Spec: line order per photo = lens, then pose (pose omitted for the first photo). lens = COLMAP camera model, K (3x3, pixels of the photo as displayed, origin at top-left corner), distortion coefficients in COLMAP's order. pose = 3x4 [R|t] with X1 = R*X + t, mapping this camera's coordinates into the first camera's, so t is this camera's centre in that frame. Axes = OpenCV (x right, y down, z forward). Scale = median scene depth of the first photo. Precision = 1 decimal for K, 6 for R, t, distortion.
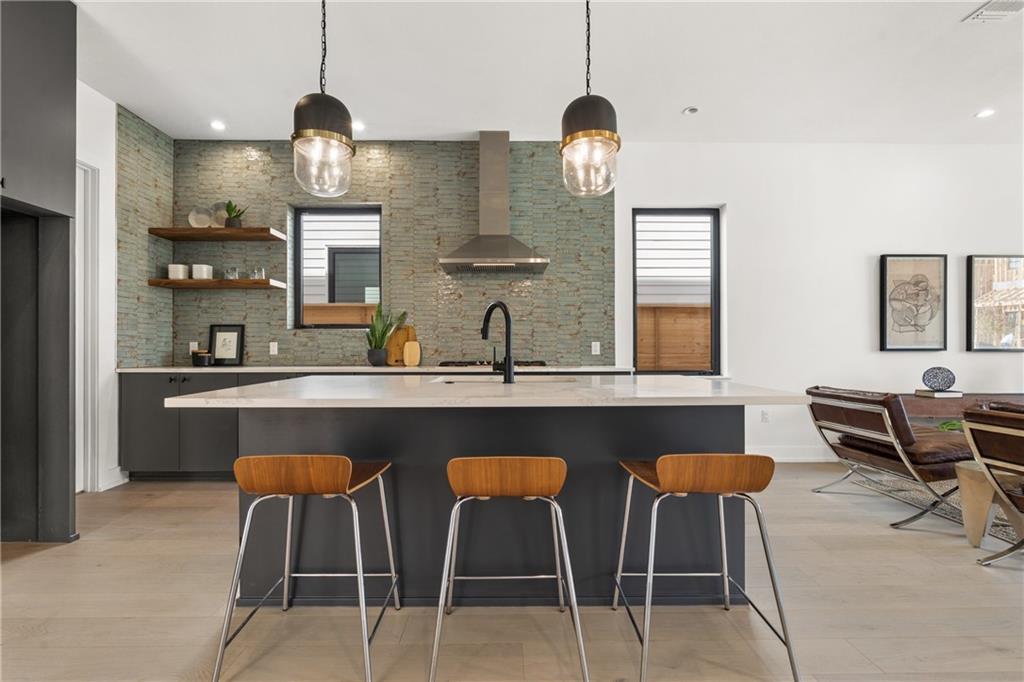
lens RADIAL K [[472.0, 0, 512.0], [0, 472.0, 341.0], [0, 0, 1]] dist [-0.016474, 0.005240]
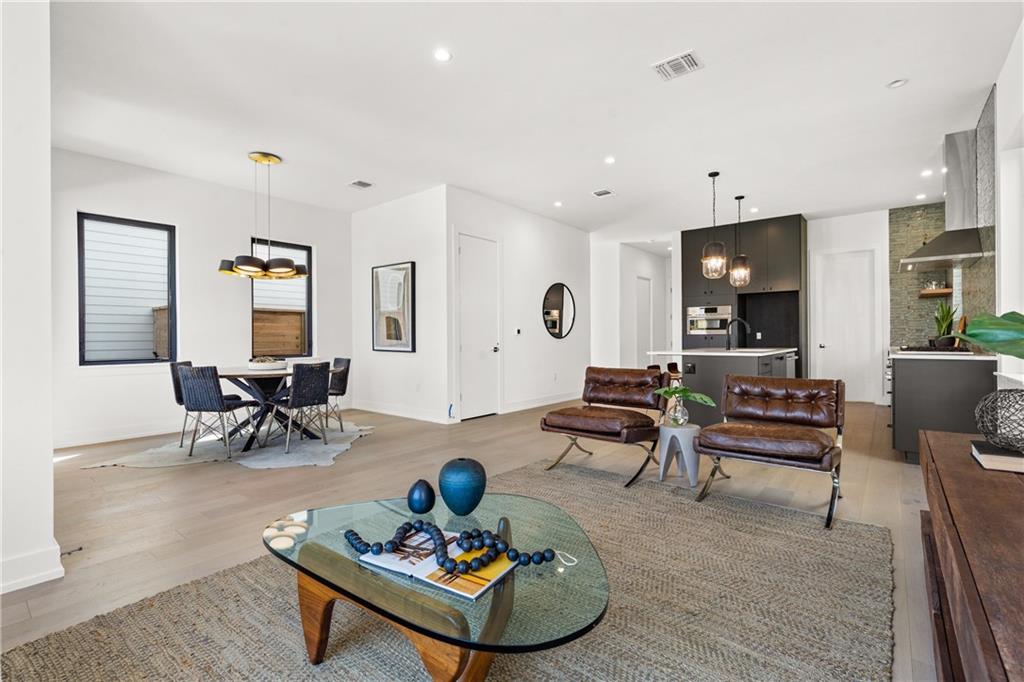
lens RADIAL K [[472.0, 0, 512.0], [0, 472.0, 341.0], [0, 0, 1]] dist [-0.016474, 0.005240]
pose [[-0.645427, 0.013133, -0.763709, 1.429834], [0.024252, 0.999700, -0.003305, 0.005920], [0.763437, -0.020654, -0.645552, 0.904761]]
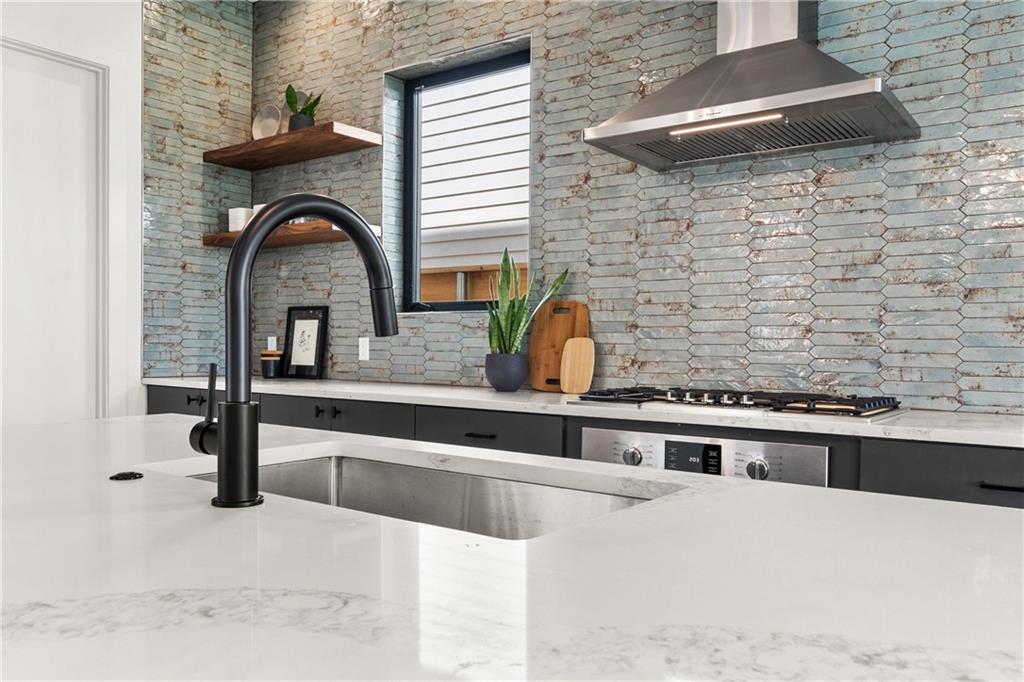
lens RADIAL K [[804.2, 0, 513.0], [0, 804.2, 355.1], [0, 0, 1]] dist [-0.005266, -0.005164]
pose [[0.794458, 0.018470, -0.607038, 0.189364], [-0.001304, 0.999587, 0.028708, -0.004029], [0.607317, -0.022016, 0.794154, 0.372942]]
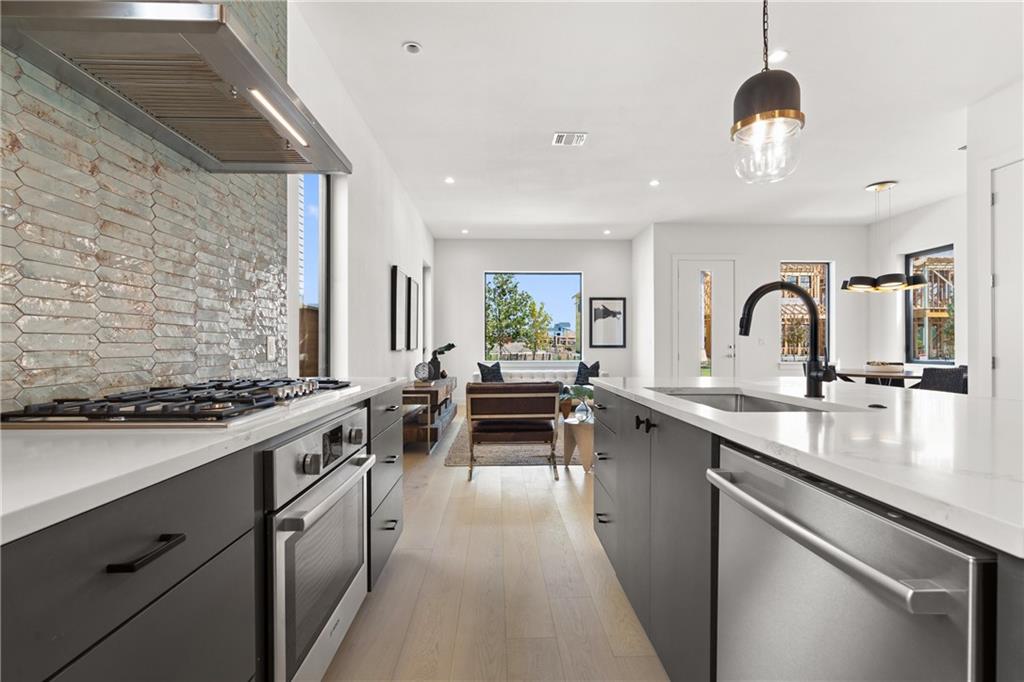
lens RADIAL K [[472.0, 0, 512.0], [0, 472.0, 341.0], [0, 0, 1]] dist [-0.016474, 0.005240]
pose [[-0.011182, 0.011978, 0.999866, -0.362459], [-0.019176, 0.999742, -0.012191, 0.008563], [-0.999754, -0.019310, -0.010949, 0.742376]]
